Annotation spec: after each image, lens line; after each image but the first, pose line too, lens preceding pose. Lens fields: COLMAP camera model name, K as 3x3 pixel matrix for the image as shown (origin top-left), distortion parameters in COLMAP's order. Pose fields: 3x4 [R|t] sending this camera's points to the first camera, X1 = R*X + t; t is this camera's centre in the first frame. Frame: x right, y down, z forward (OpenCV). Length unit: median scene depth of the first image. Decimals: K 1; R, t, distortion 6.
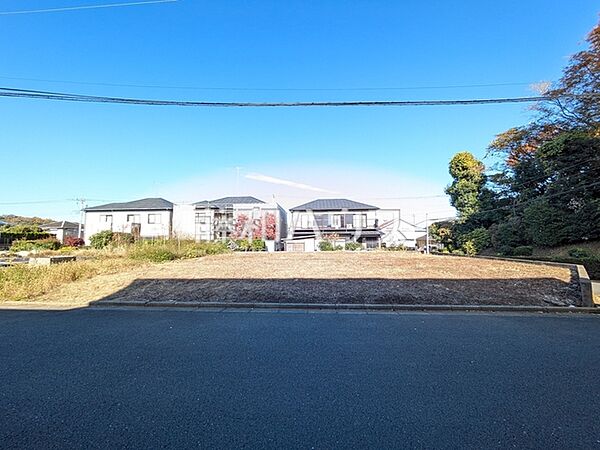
lens RADIAL K [[235.4, 0, 298.8], [0, 235.4, 222.3], [0, 0, 1]] dist [-0.002158, 0.000168]
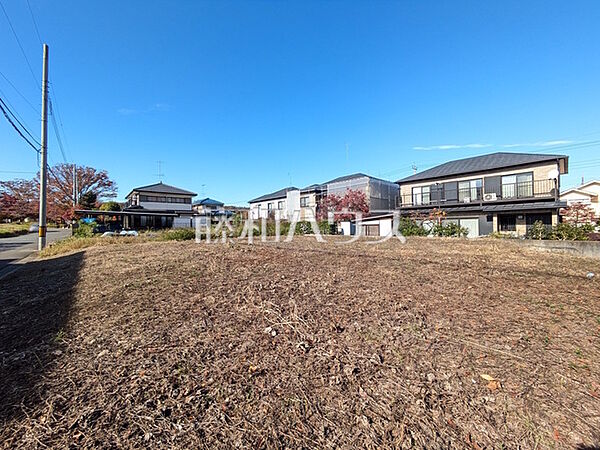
lens RADIAL K [[235.4, 0, 294.5], [0, 235.4, 222.6], [0, 0, 1]] dist [-0.002158, 0.000168]
pose [[0.693799, -0.011614, -0.720075, 0.324387], [0.068026, 0.996456, 0.049472, 0.019492], [0.716949, -0.083308, 0.692130, 0.228656]]
